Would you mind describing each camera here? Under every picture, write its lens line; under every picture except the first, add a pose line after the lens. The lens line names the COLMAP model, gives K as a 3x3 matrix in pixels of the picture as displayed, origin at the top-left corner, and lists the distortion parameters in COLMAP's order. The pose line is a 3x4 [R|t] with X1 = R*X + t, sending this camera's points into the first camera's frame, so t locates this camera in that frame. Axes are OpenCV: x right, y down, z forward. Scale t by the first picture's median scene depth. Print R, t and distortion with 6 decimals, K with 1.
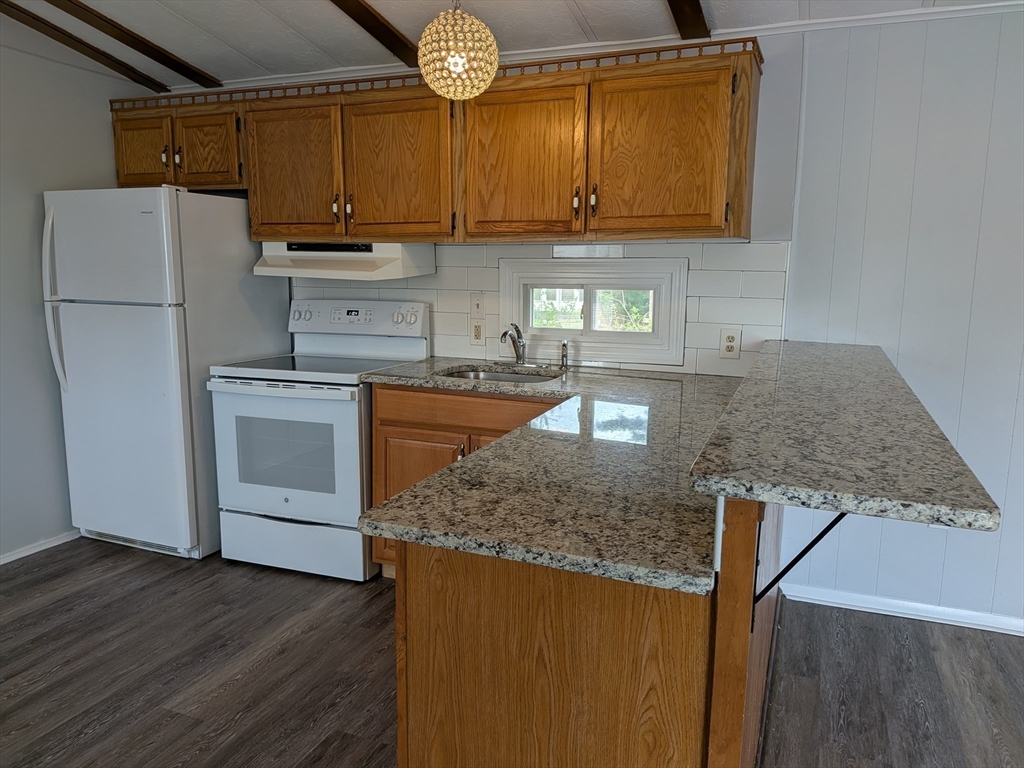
lens RADIAL K [[731.0, 0, 515.1], [0, 731.0, 390.2], [0, 0, 1]] dist [0.039779, -0.048533]
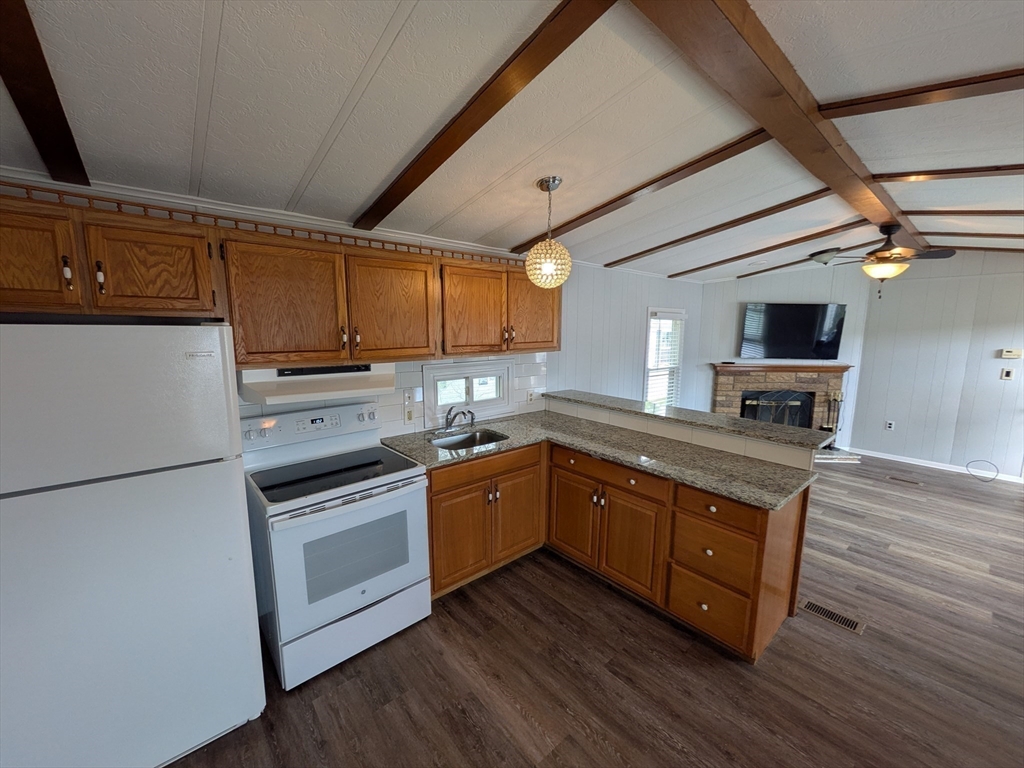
lens RADIAL K [[404.9, 0, 514.0], [0, 404.9, 385.6], [0, 0, 1]] dist [-0.003503, -0.000194]
pose [[0.458293, -0.136275, 0.878292, -0.765587], [0.149876, 0.985874, 0.074762, -0.194596], [-0.876074, 0.097371, 0.472243, 0.492346]]
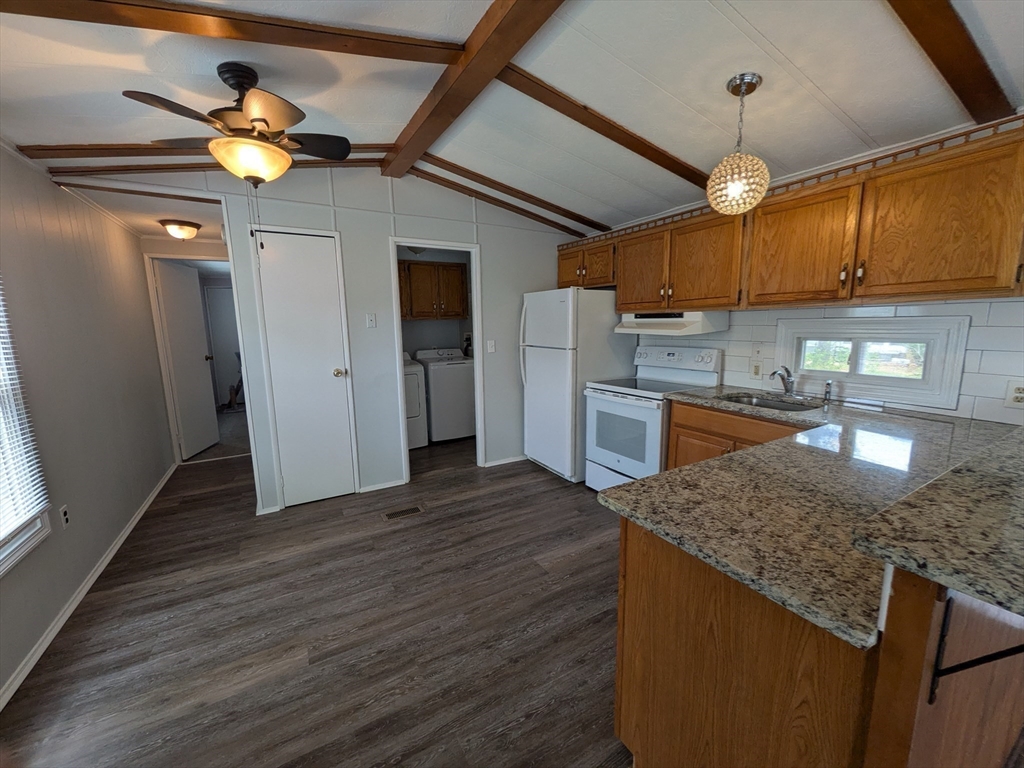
lens RADIAL K [[404.9, 0, 512.4], [0, 404.9, 386.1], [0, 0, 1]] dist [-0.003503, -0.000194]
pose [[0.785503, 0.075341, -0.614254, 0.073063], [-0.083415, 0.996394, 0.015542, -0.023972], [0.613210, 0.039030, 0.788955, 0.084315]]
